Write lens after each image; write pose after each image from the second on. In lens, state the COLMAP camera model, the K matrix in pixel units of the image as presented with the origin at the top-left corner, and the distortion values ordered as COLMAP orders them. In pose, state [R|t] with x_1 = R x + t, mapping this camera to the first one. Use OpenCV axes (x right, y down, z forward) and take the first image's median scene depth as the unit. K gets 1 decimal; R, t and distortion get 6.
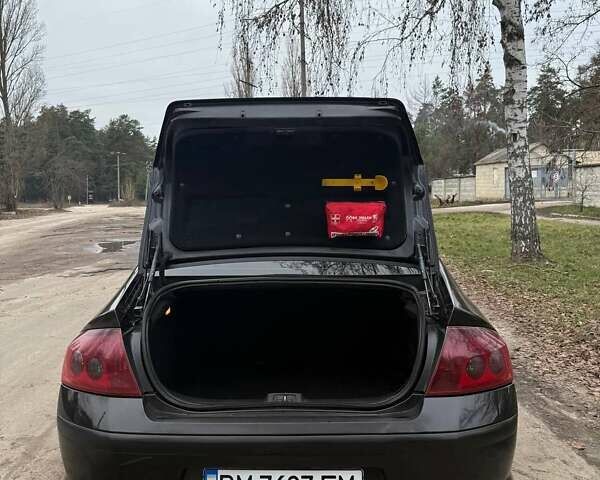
lens RADIAL K [[539.5, 0, 299.3], [0, 539.5, 252.2], [0, 0, 1]] dist [0.096473, -0.171457]
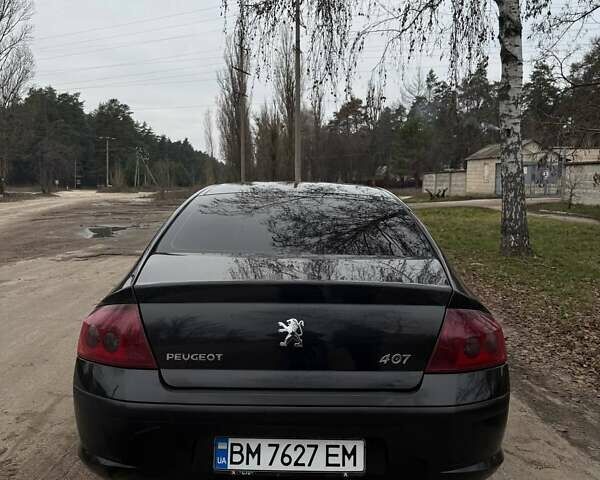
lens RADIAL K [[539.6, 0, 302.4], [0, 539.6, 261.8], [0, 0, 1]] dist [0.088363, -0.156618]
pose [[0.999407, 0.022832, 0.025758, -0.007486], [-0.023690, 0.999157, 0.033520, 0.003180], [-0.024971, -0.034110, 0.999106, -0.008890]]
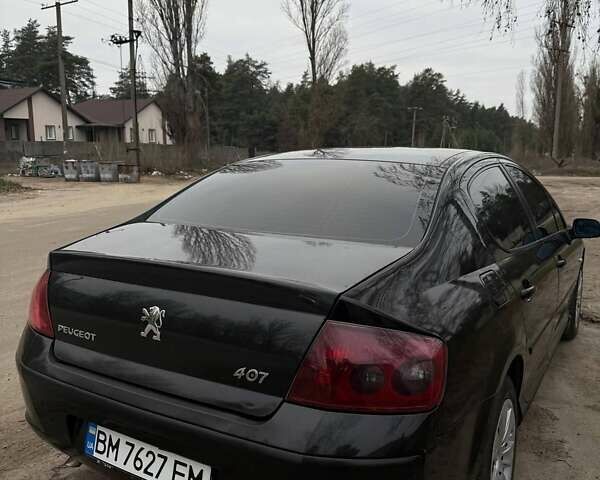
lens RADIAL K [[555.9, 0, 301.9], [0, 555.9, 254.2], [0, 0, 1]] dist [0.076858, -0.210028]
pose [[0.867469, 0.103347, -0.486638, 0.115822], [-0.065914, 0.993437, 0.093478, -0.004682], [0.493105, -0.049013, 0.868588, 0.058474]]
